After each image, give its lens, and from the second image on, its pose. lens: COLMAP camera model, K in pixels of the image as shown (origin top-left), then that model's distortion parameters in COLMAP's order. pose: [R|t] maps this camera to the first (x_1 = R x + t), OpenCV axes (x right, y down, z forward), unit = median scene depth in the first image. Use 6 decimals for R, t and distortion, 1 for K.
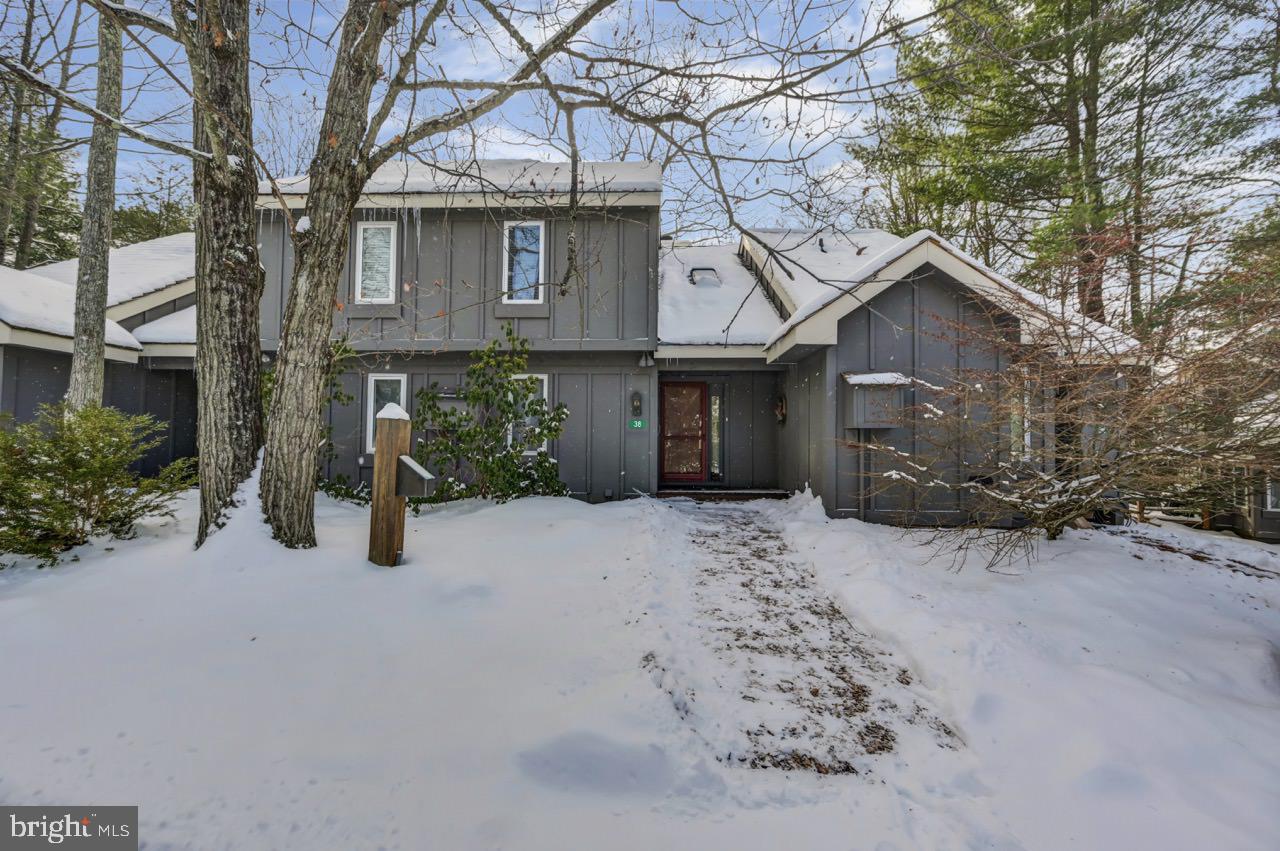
lens RADIAL K [[503.9, 0, 639.9], [0, 503.9, 427.8], [0, 0, 1]] dist [-0.002602, 0.001351]
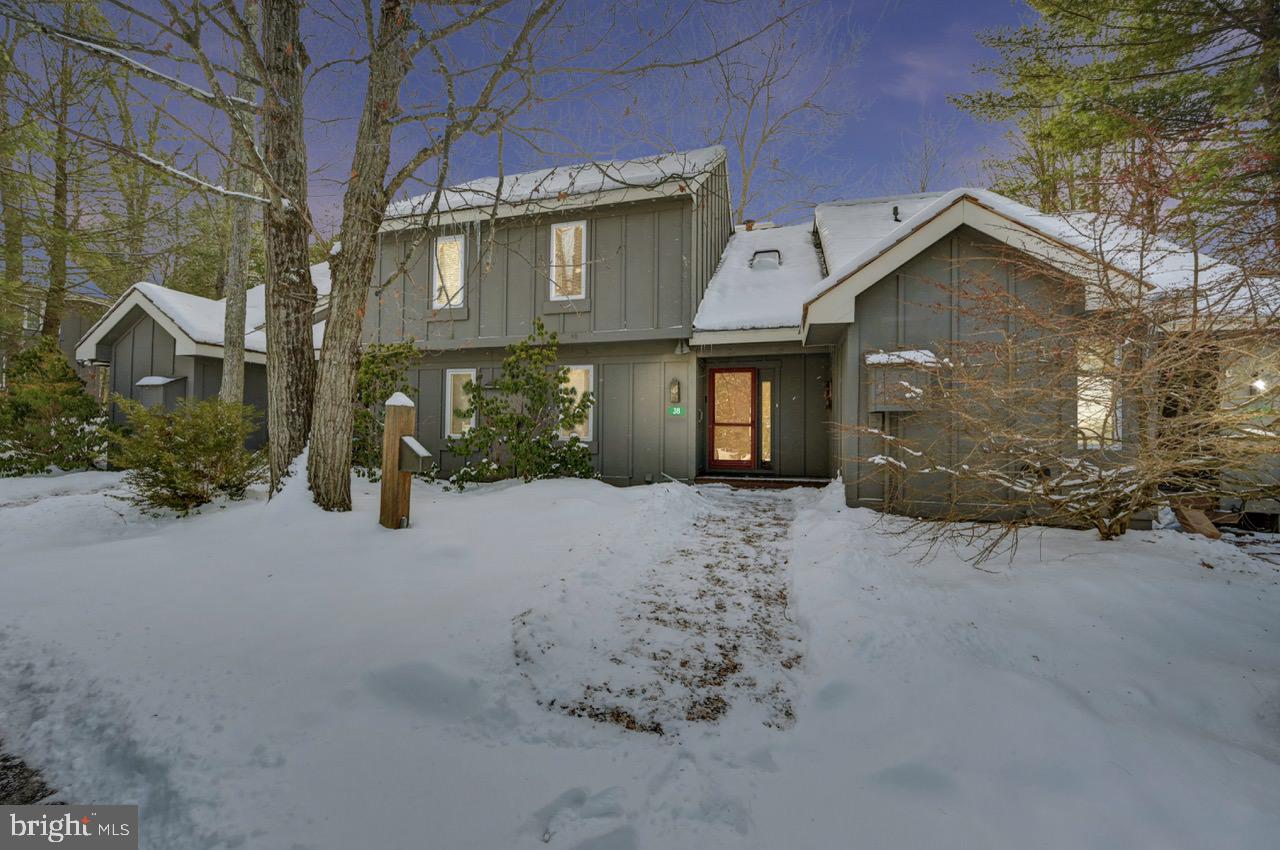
lens RADIAL K [[503.9, 0, 642.5], [0, 503.9, 423.9], [0, 0, 1]] dist [-0.002602, 0.001351]
pose [[0.968983, -0.003795, -0.247098, 0.357132], [0.006330, 0.999935, 0.009464, 0.017645], [0.247046, -0.010734, 0.968944, -0.008701]]
